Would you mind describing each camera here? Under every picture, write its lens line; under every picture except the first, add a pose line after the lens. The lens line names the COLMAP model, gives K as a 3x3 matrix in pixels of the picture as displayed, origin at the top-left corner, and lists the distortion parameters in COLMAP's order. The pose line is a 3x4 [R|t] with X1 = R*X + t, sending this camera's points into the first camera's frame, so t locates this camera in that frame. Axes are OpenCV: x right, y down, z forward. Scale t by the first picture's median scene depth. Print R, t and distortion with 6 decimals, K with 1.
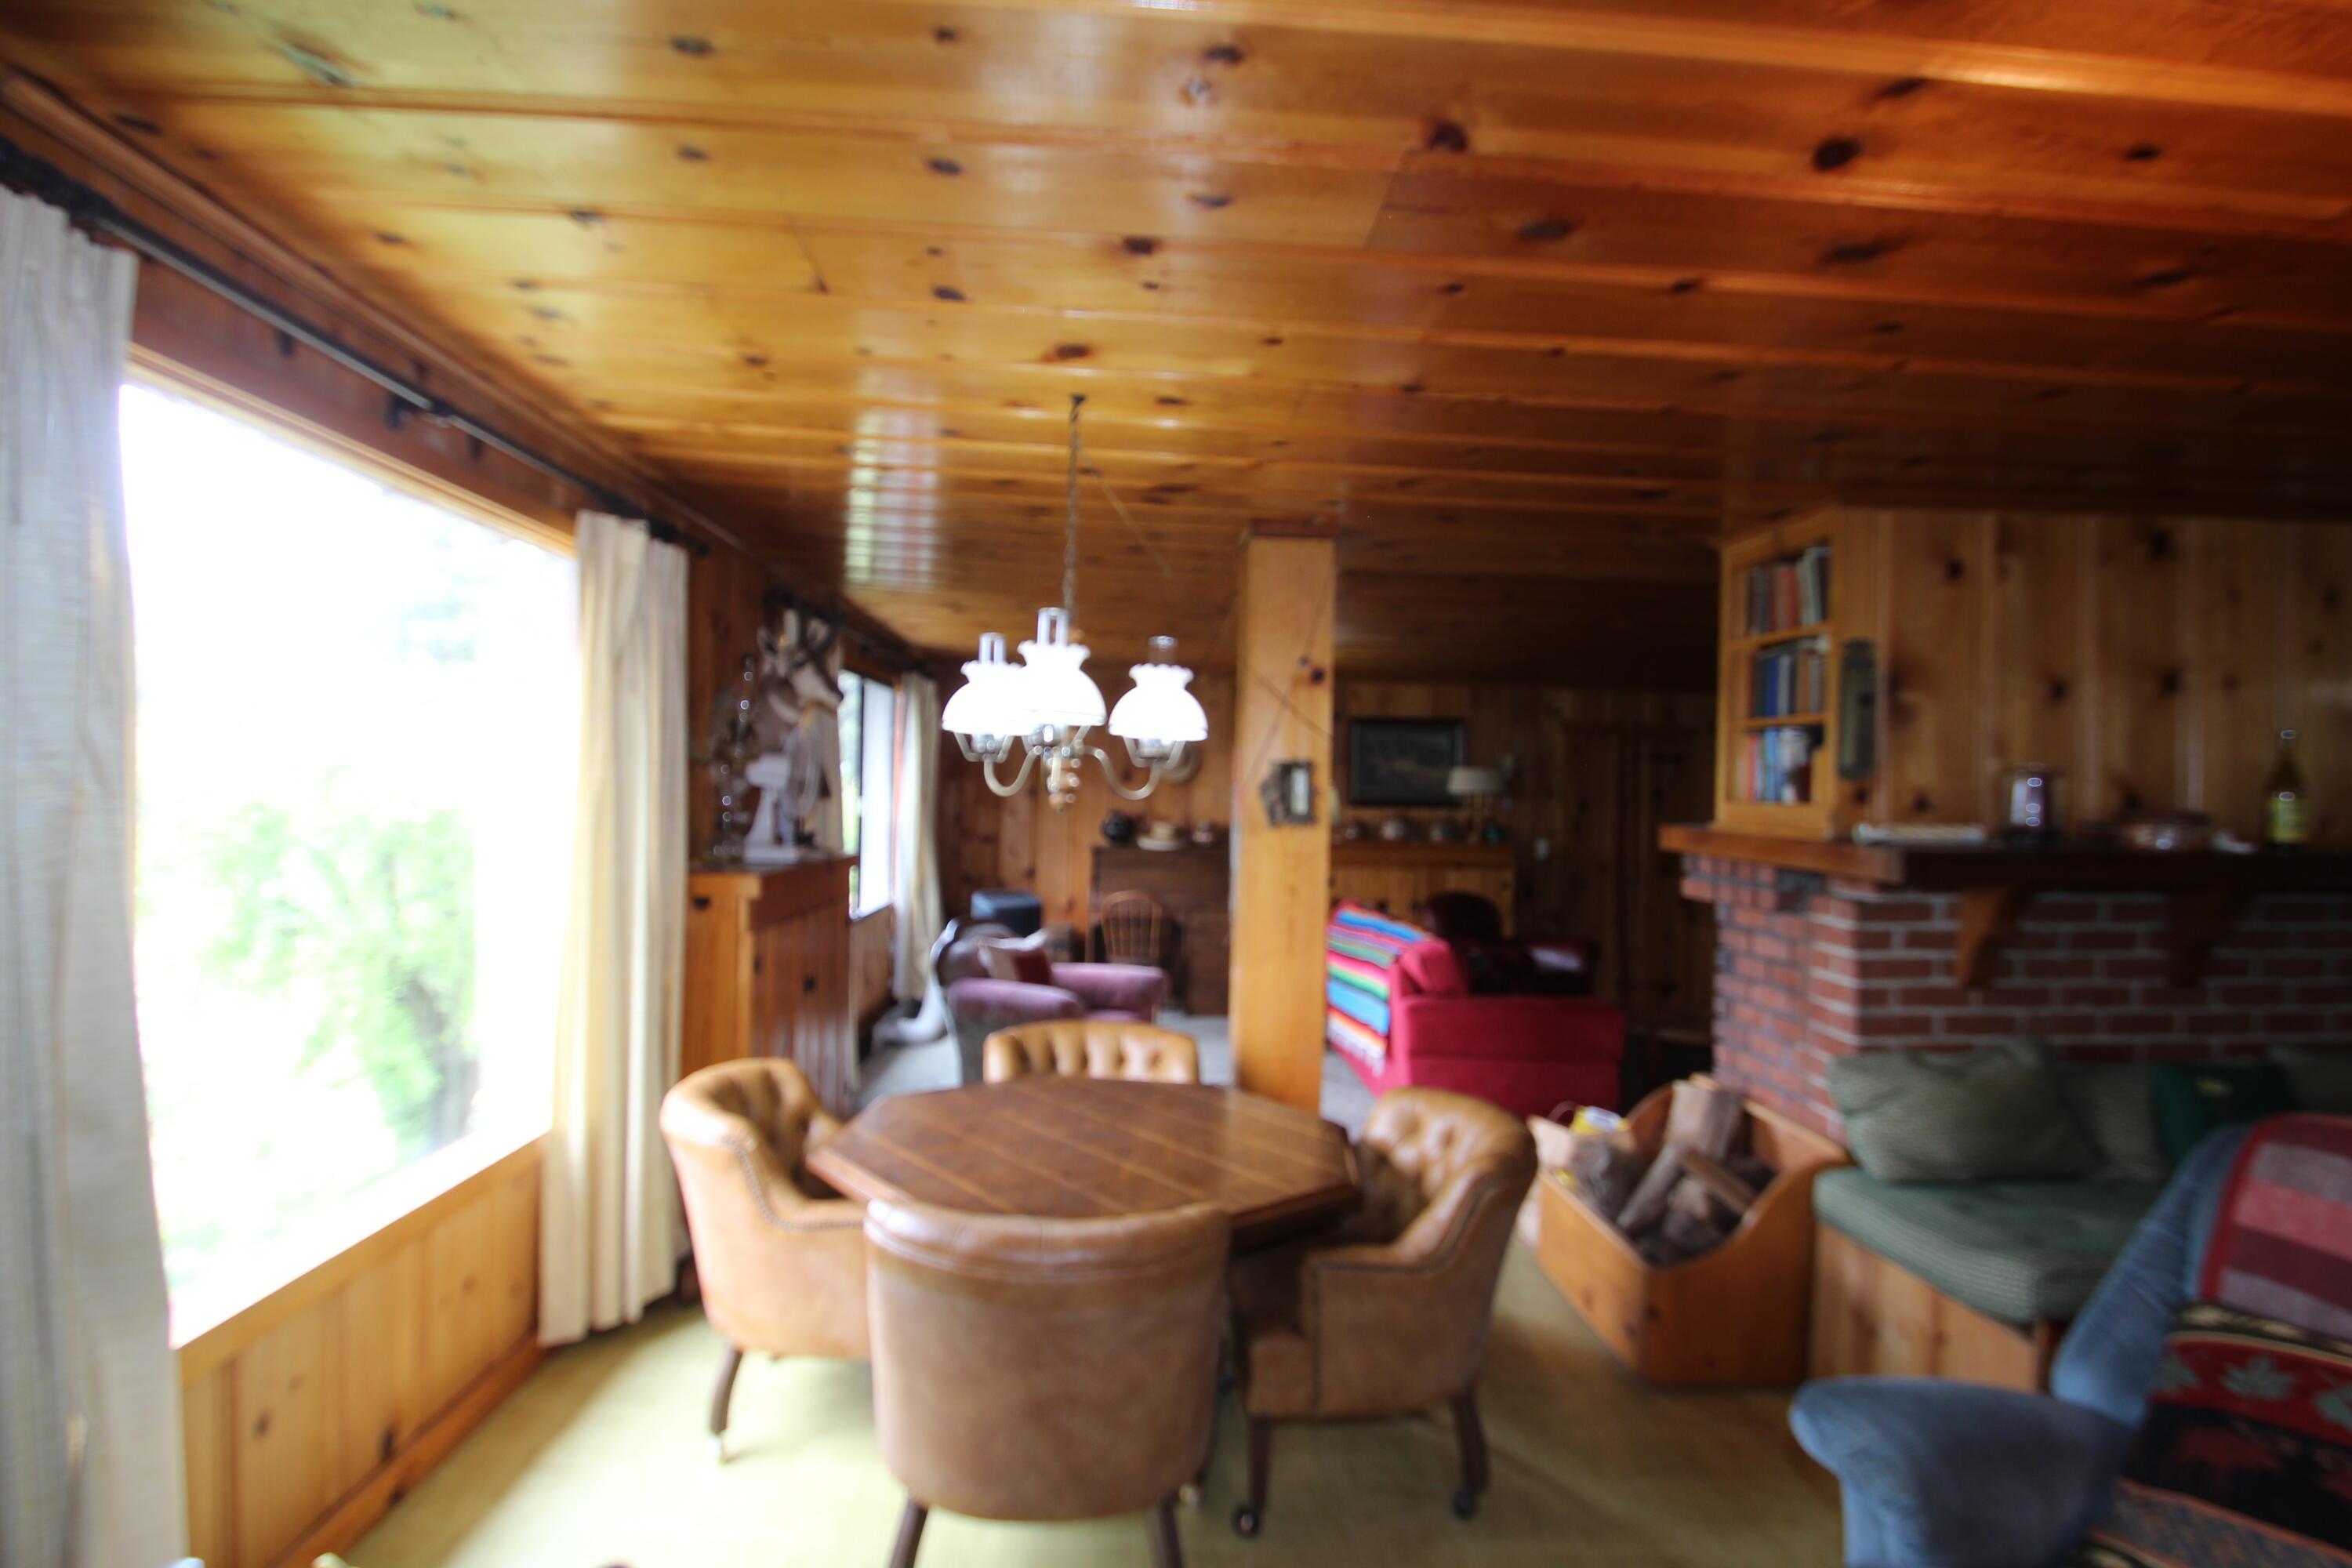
lens RADIAL K [[1210.3, 0, 1161.5], [0, 1210.3, 789.7], [0, 0, 1]] dist [-0.001634, -0.013049]
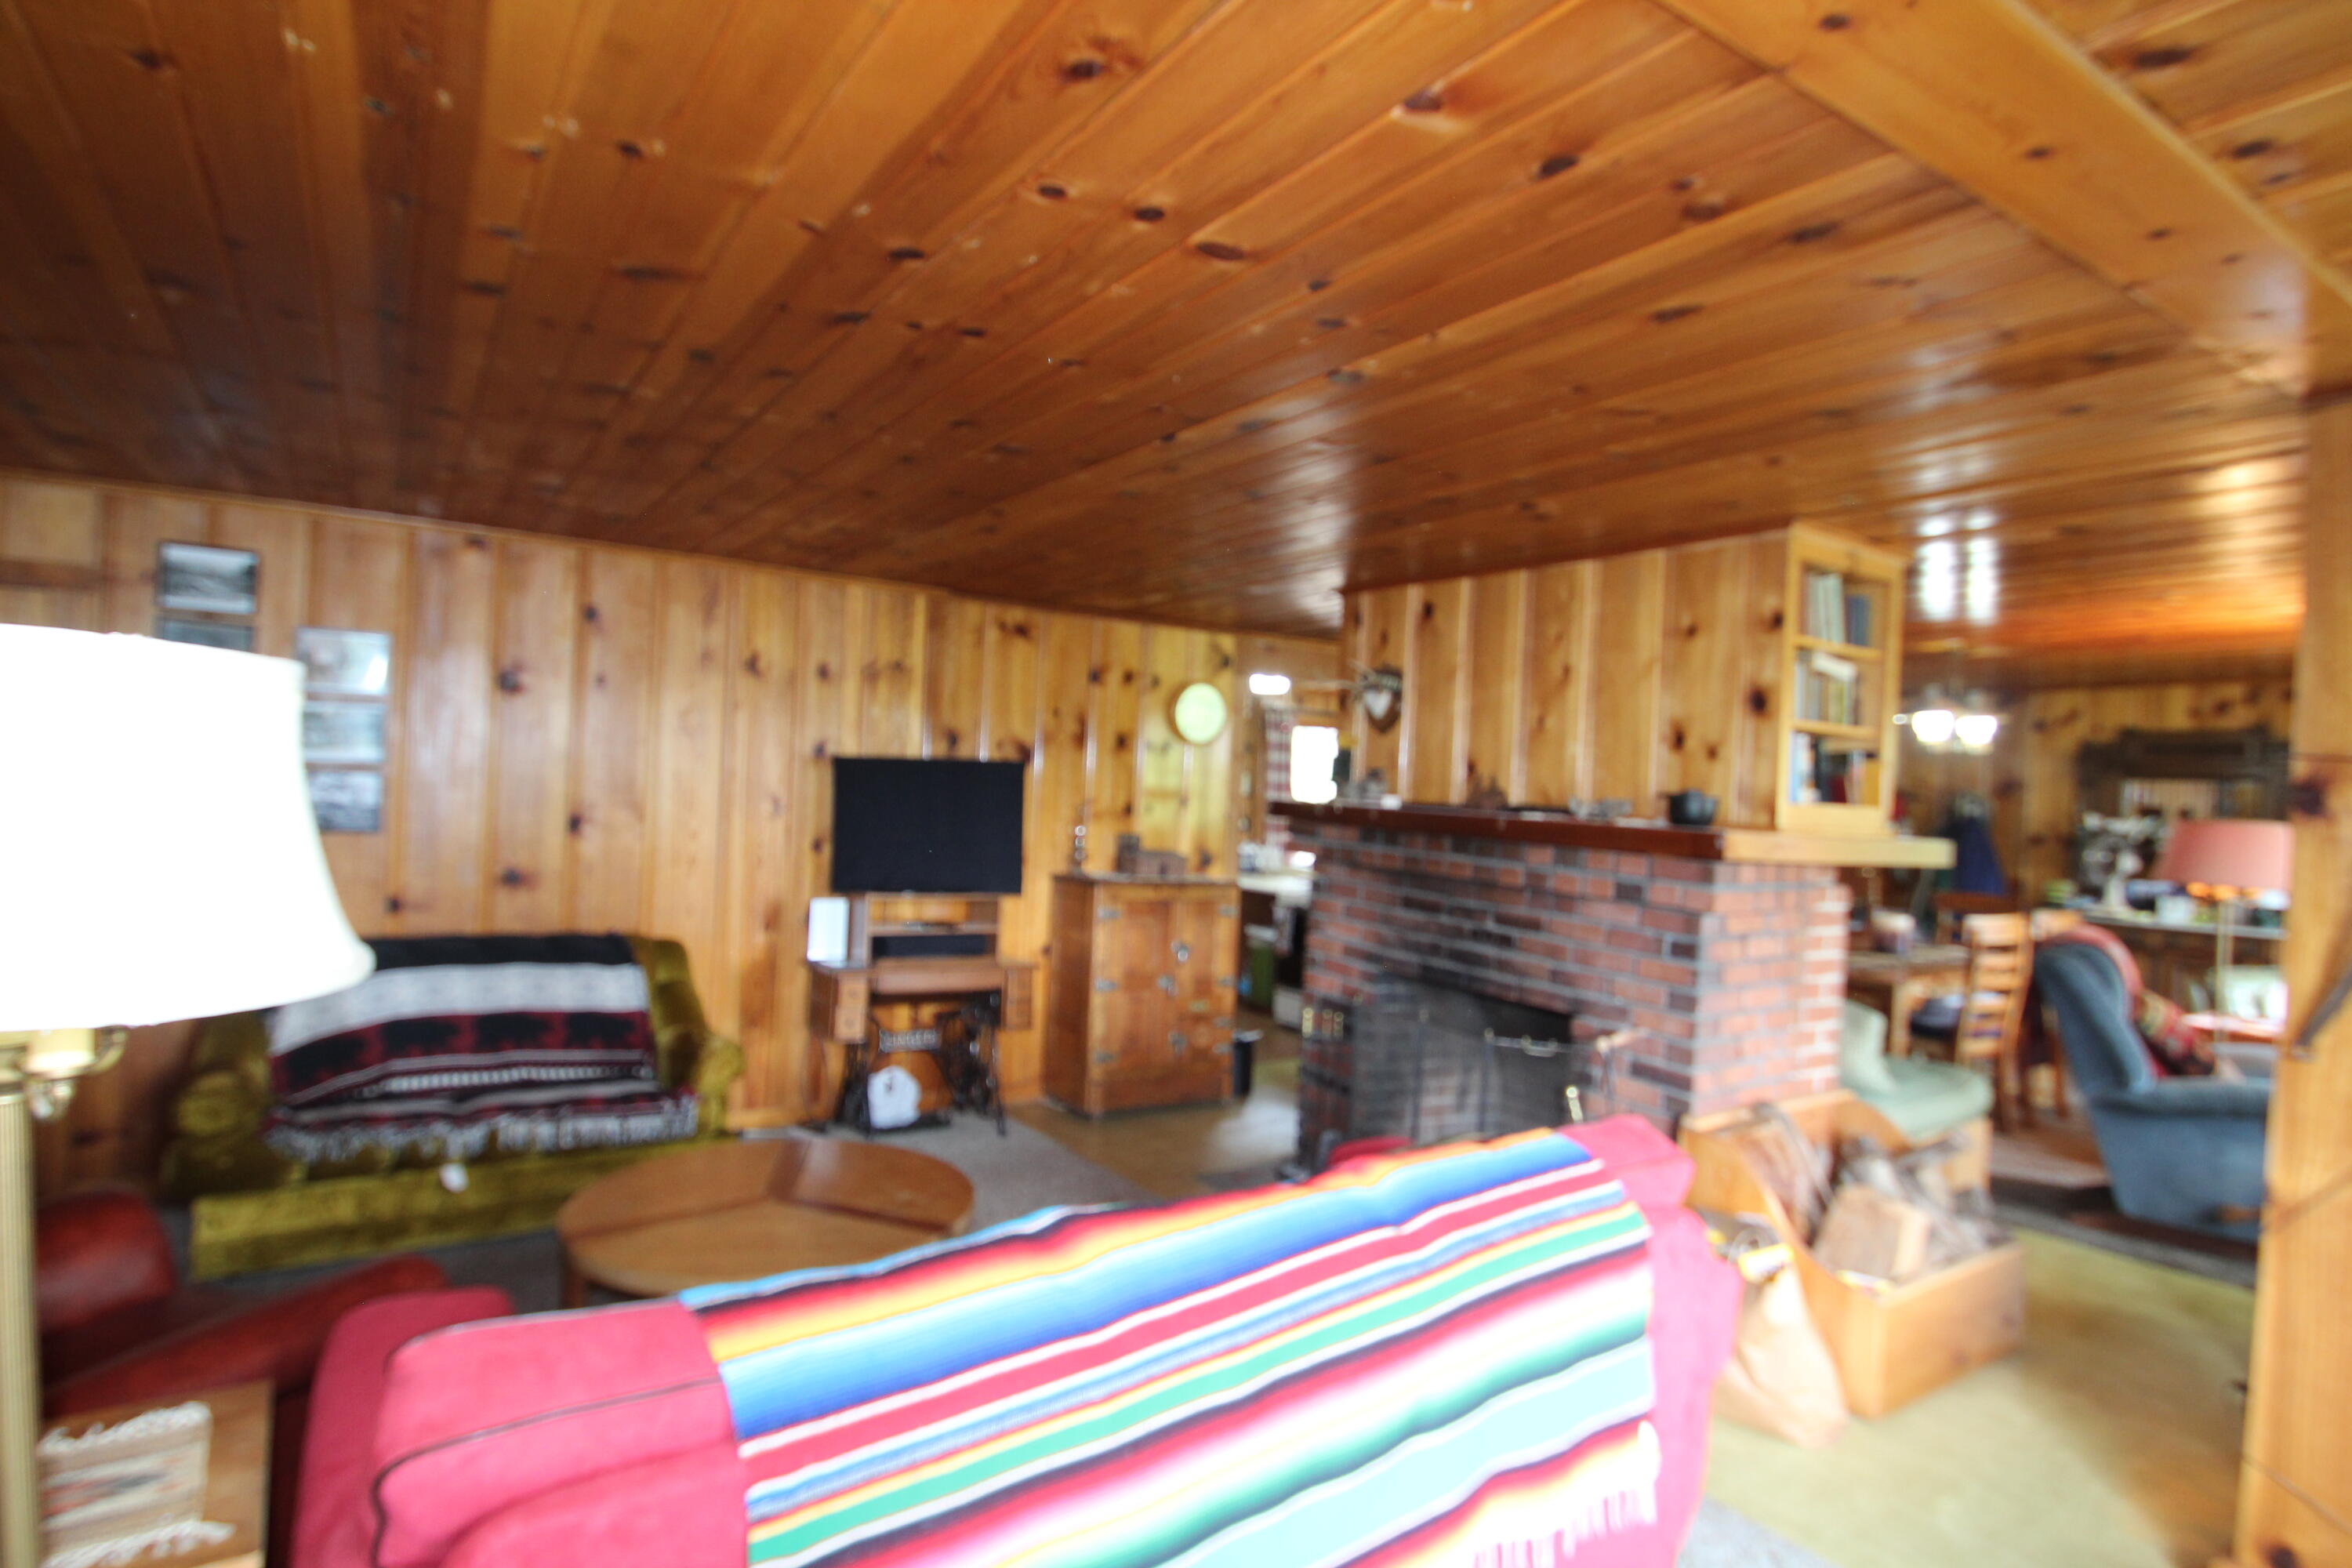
lens RADIAL K [[1210.3, 0, 1161.5], [0, 1210.3, 789.7], [0, 0, 1]] dist [-0.001634, -0.013049]
pose [[-0.507812, -0.053252, 0.859821, -0.107828], [-0.054660, 0.998068, 0.029532, -0.001557], [-0.859732, -0.032001, -0.509741, 2.203106]]
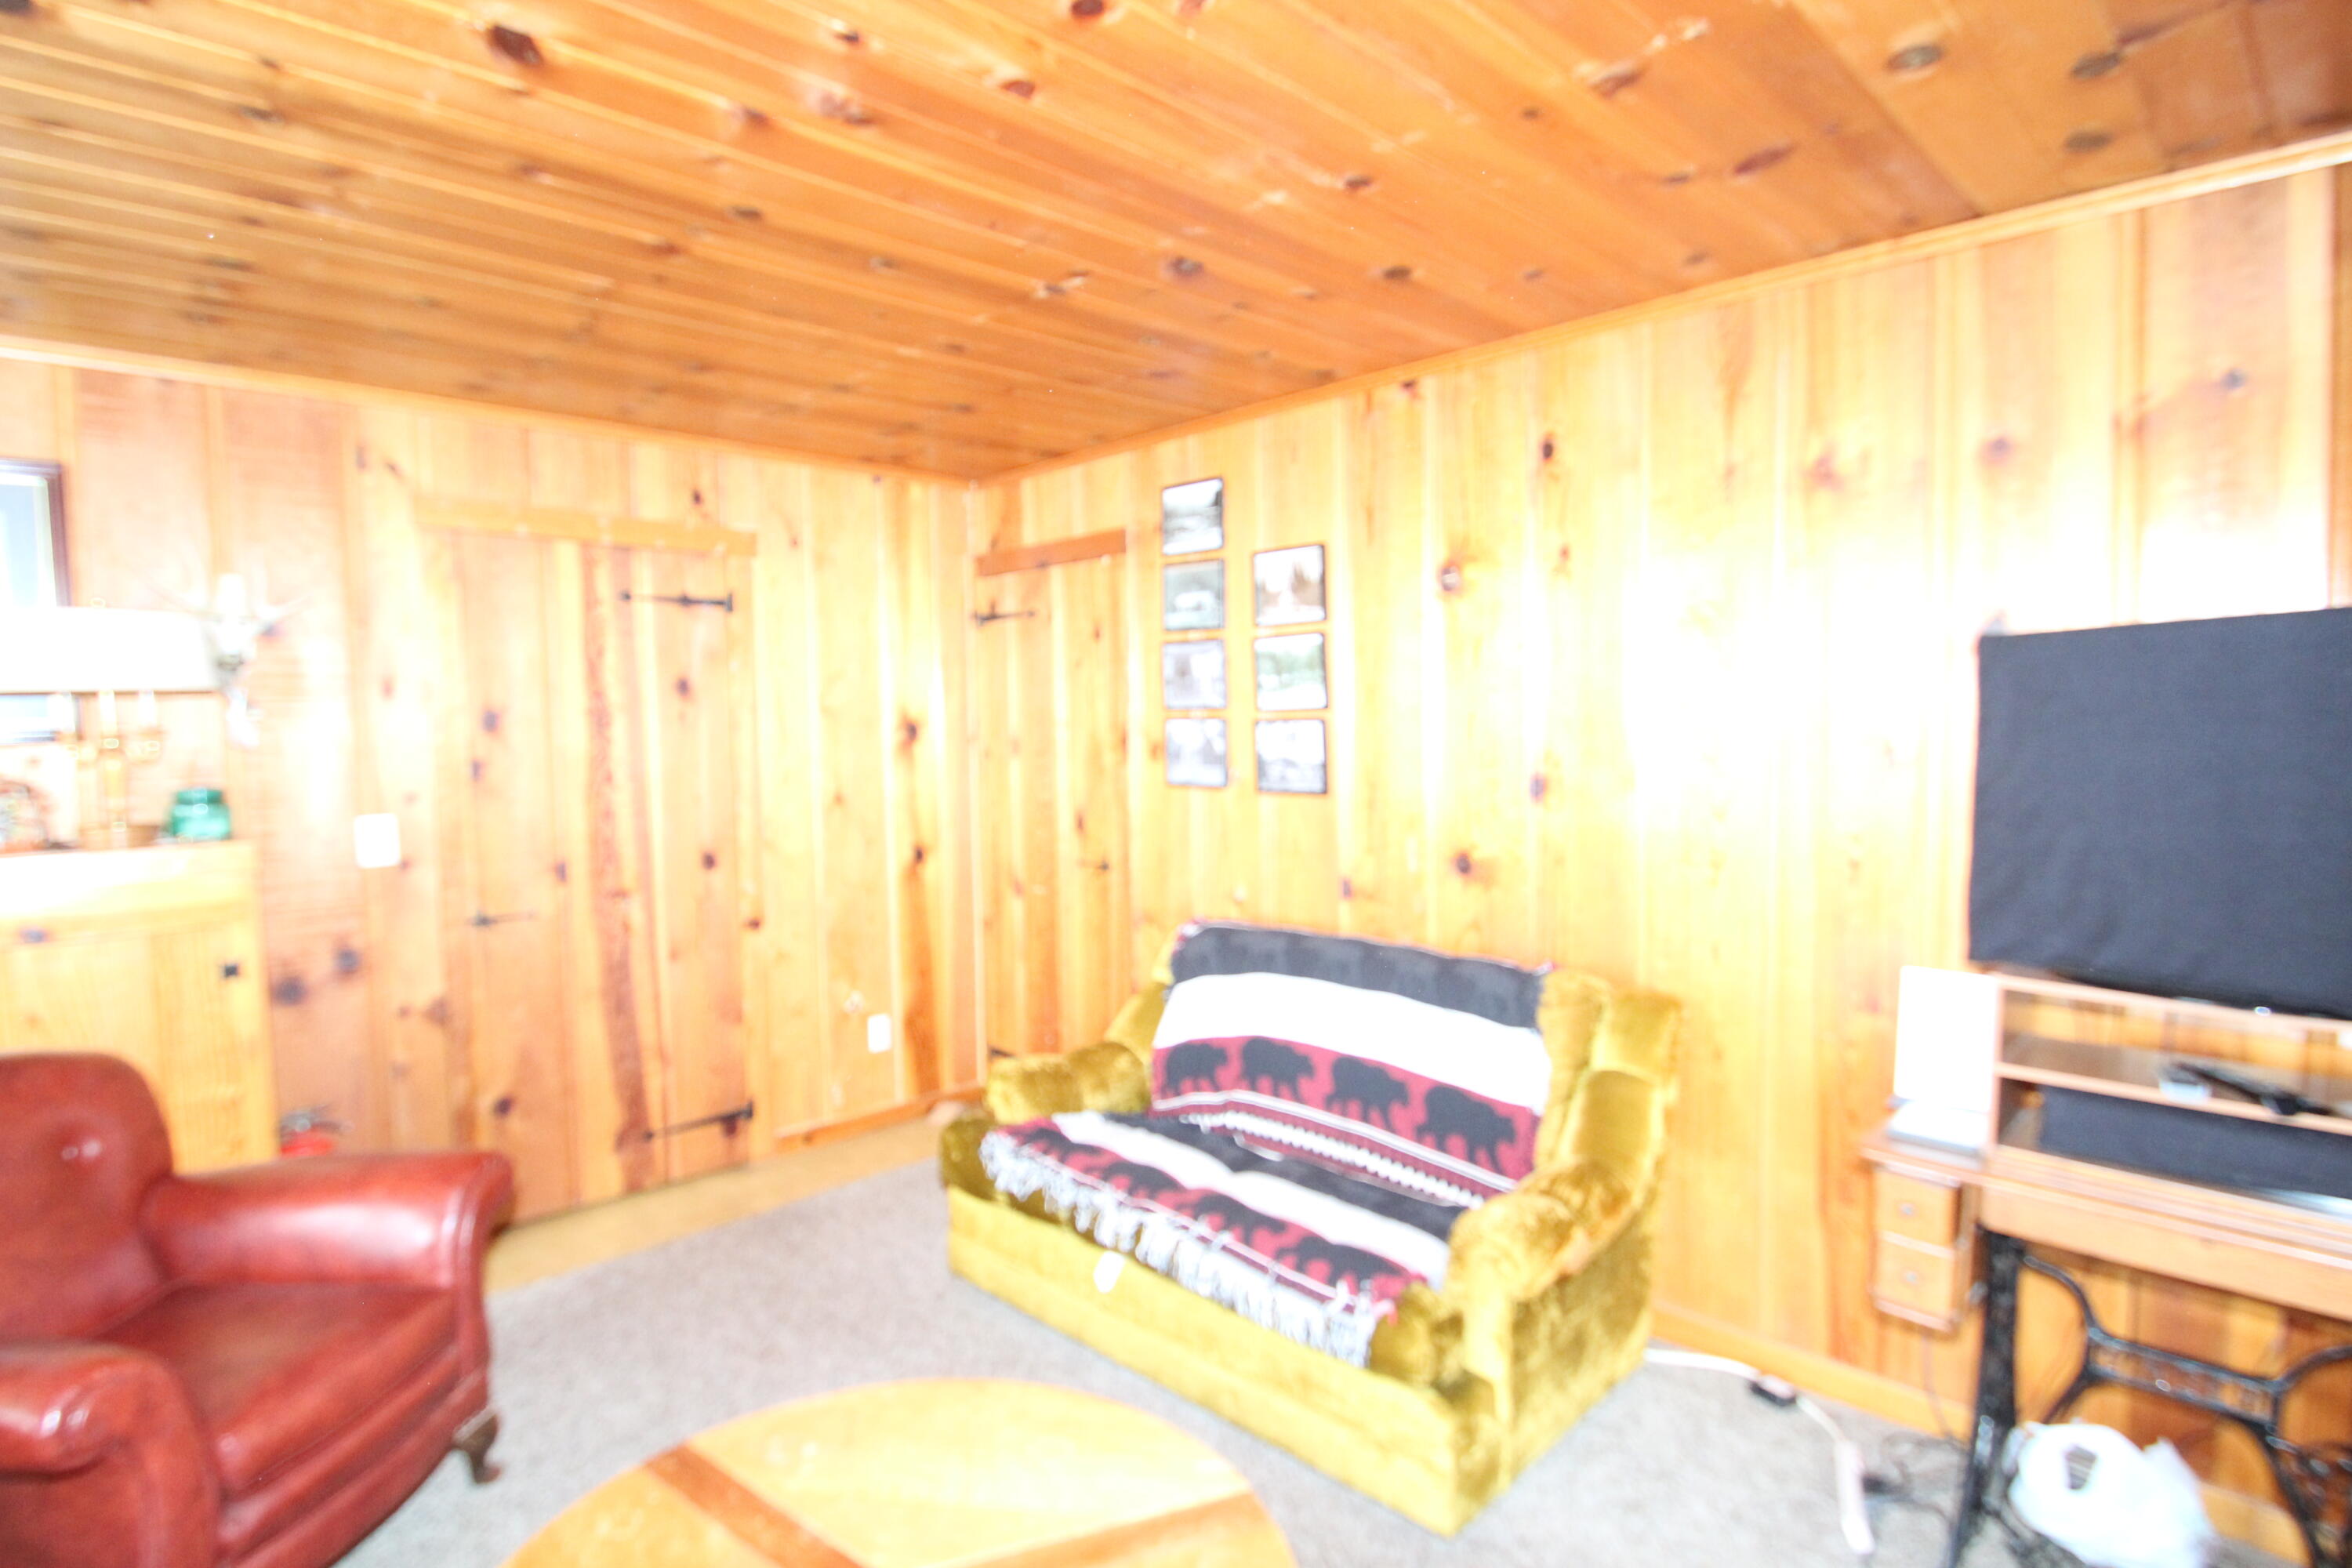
lens RADIAL K [[1210.3, 0, 1161.5], [0, 1210.3, 789.7], [0, 0, 1]] dist [-0.001634, -0.013049]
pose [[0.748239, -0.083171, 0.658196, 0.693823], [0.038777, 0.995897, 0.081763, 0.035650], [-0.662295, -0.035656, 0.748394, 1.551634]]
